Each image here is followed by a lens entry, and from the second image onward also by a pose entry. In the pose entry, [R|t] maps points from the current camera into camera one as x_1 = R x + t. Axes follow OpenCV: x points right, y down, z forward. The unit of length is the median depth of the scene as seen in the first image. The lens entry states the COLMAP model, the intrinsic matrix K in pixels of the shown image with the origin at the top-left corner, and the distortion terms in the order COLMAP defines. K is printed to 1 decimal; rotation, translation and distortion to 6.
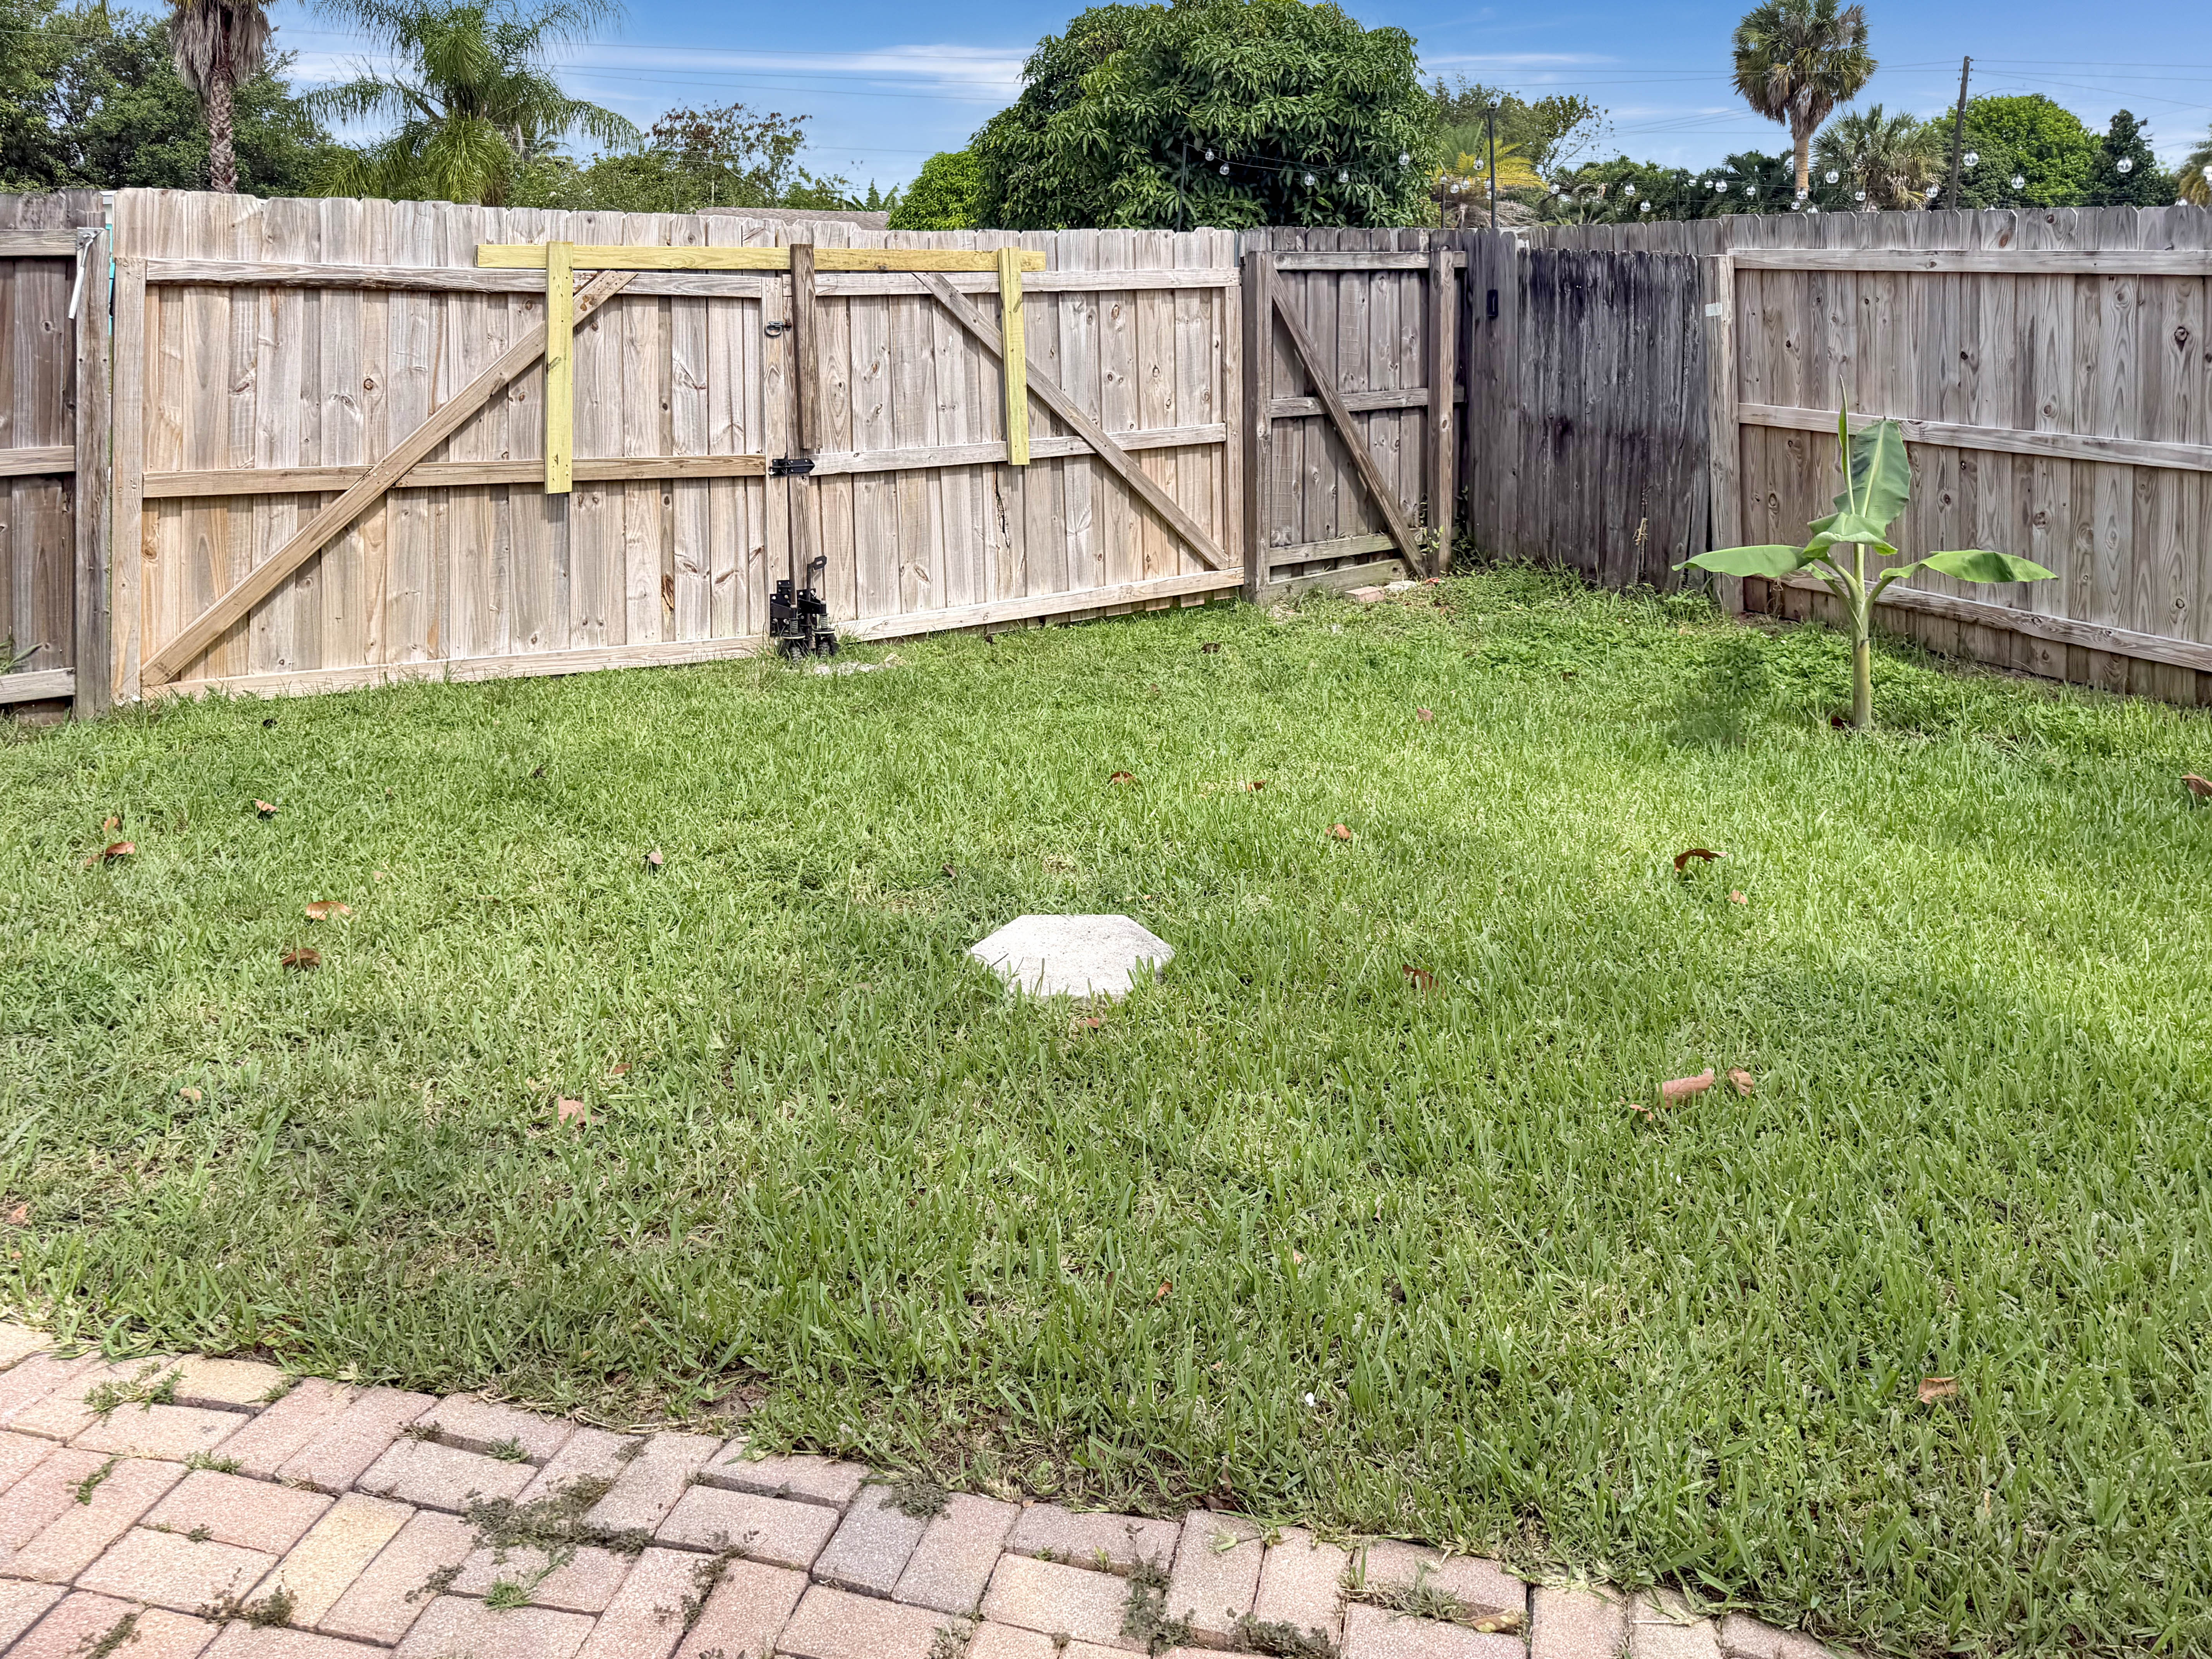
lens RADIAL K [[5163.1, 0, 1104.2], [0, 5163.1, 826.8], [0, 0, 1]] dist [0.032576, 0.000000]
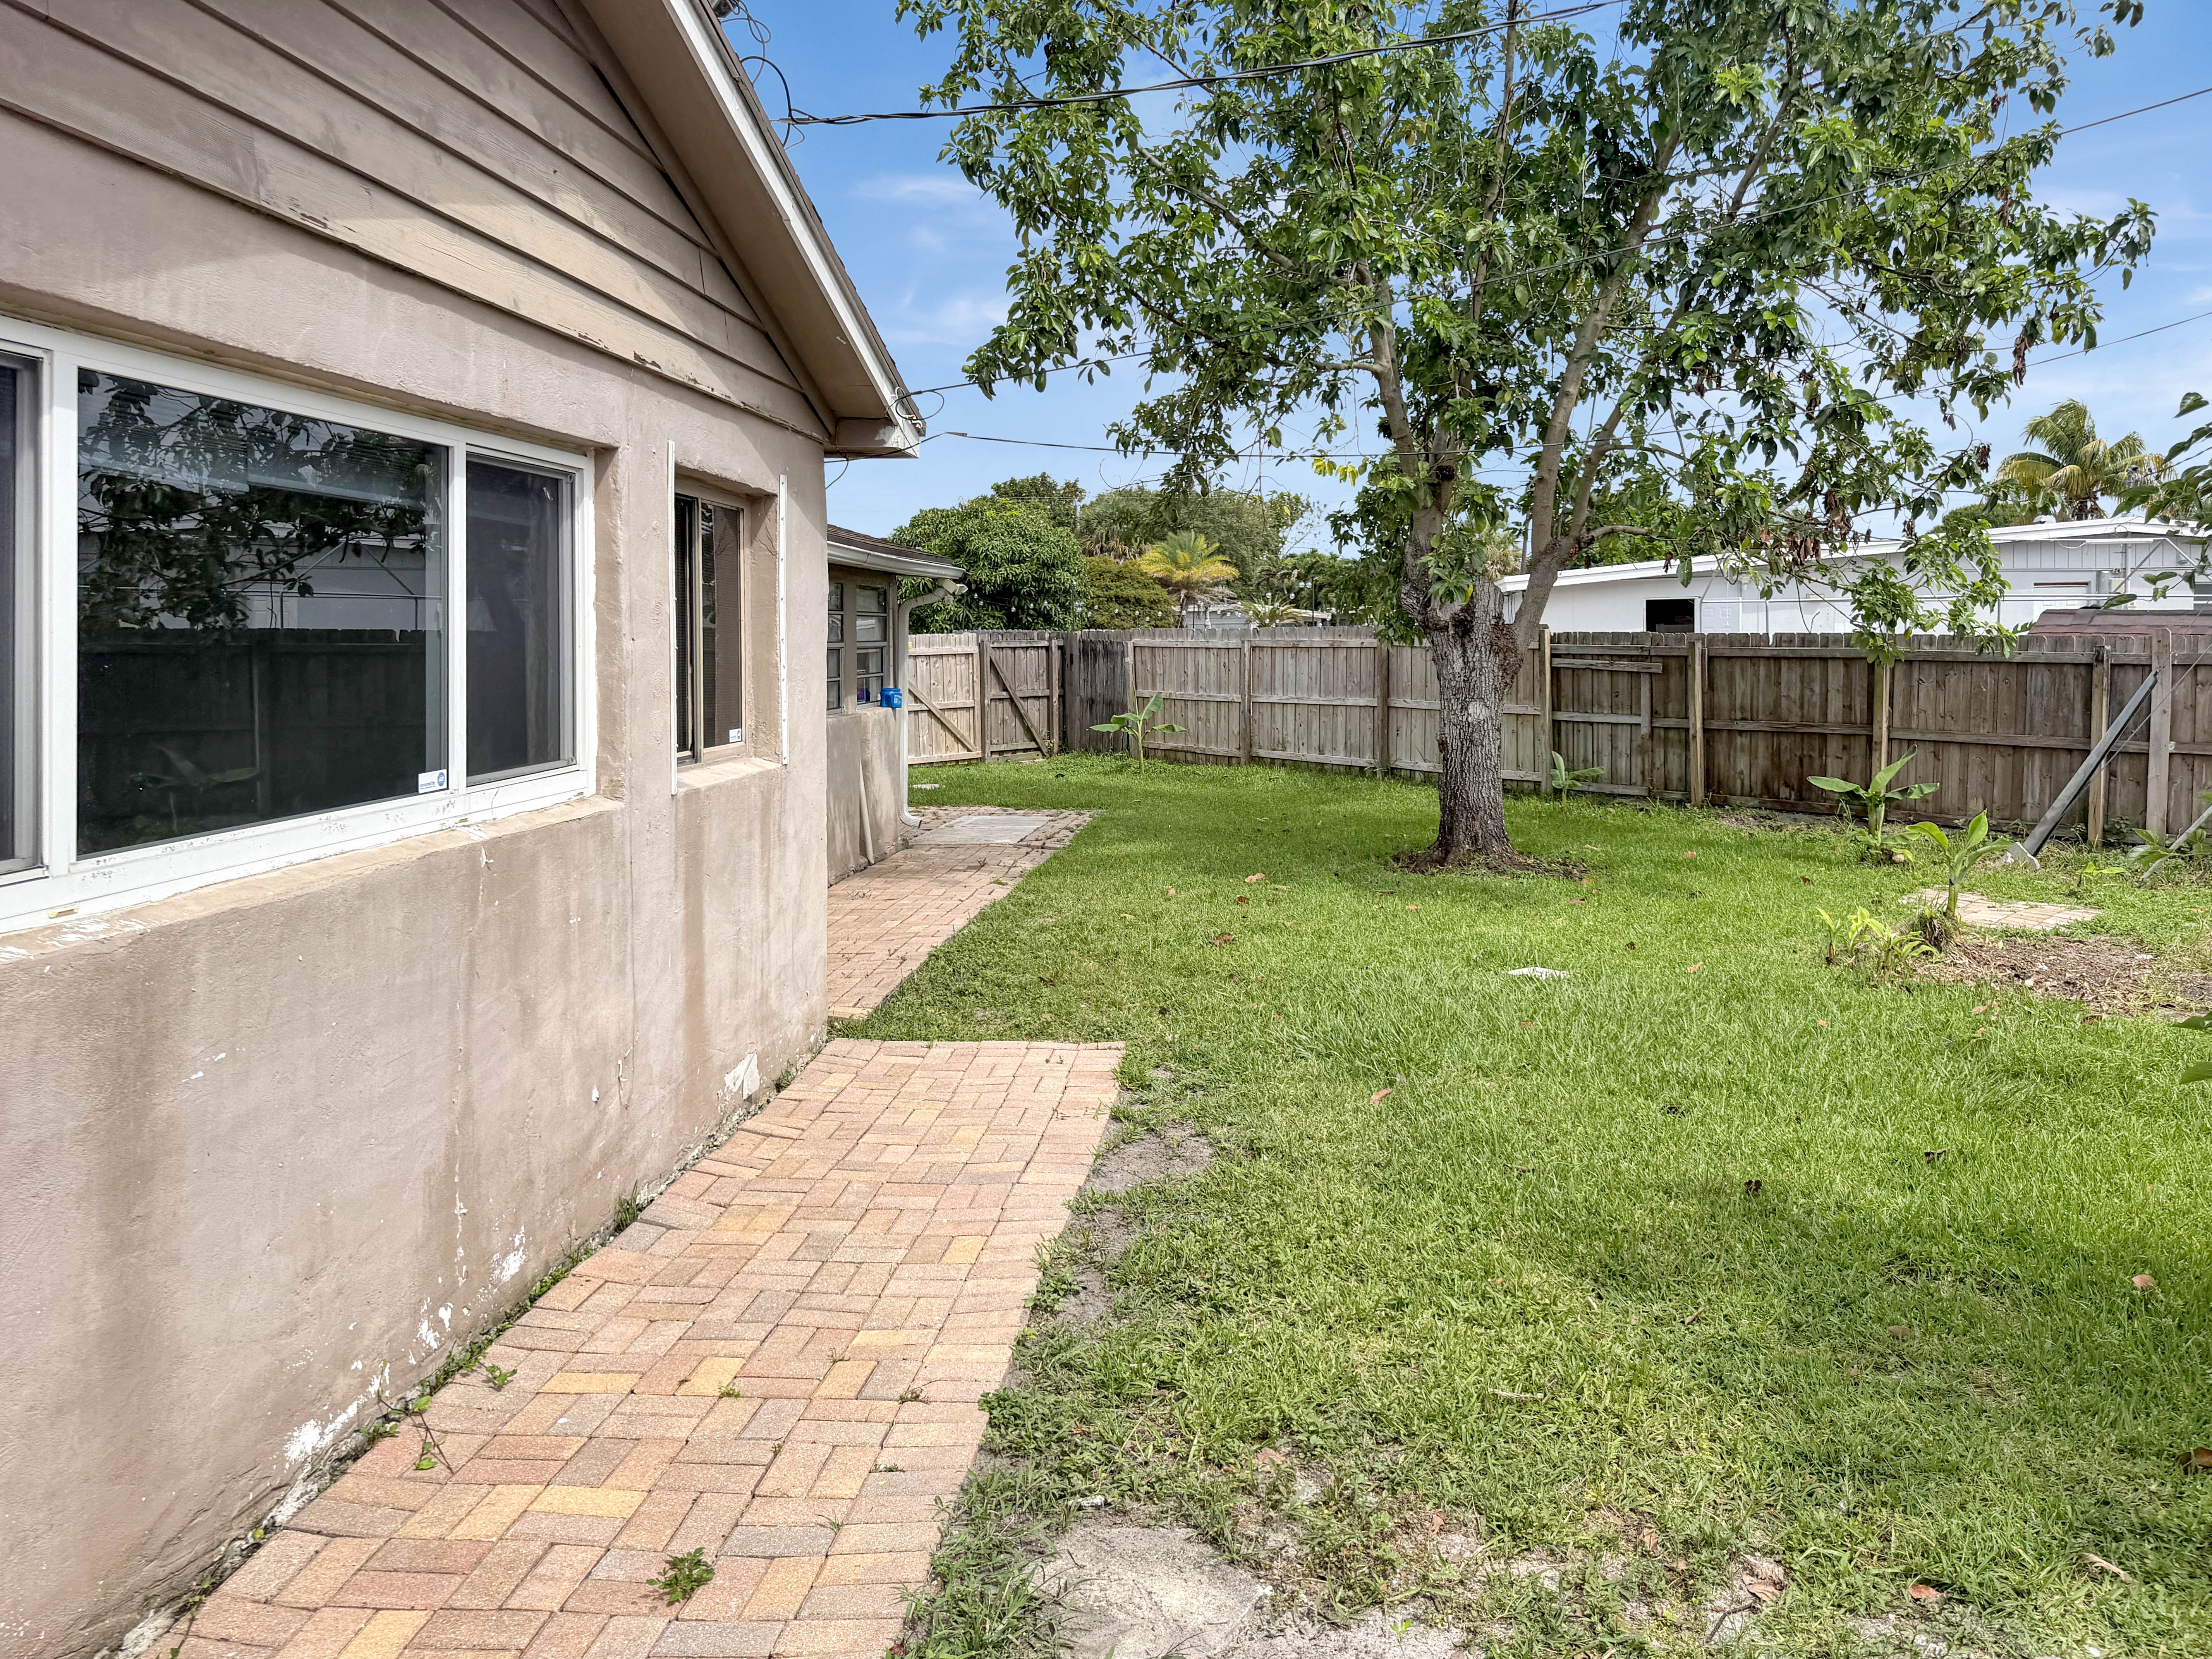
lens RADIAL K [[5163.1, 0, 1105.5], [0, 5163.1, 831.4], [0, 0, 1]] dist [0.032576, 0.000000]
pose [[0.999366, -0.005285, 0.035217, -0.004888], [0.007669, 0.997663, -0.067889, 0.184001], [-0.034776, 0.068116, 0.997071, -1.800713]]
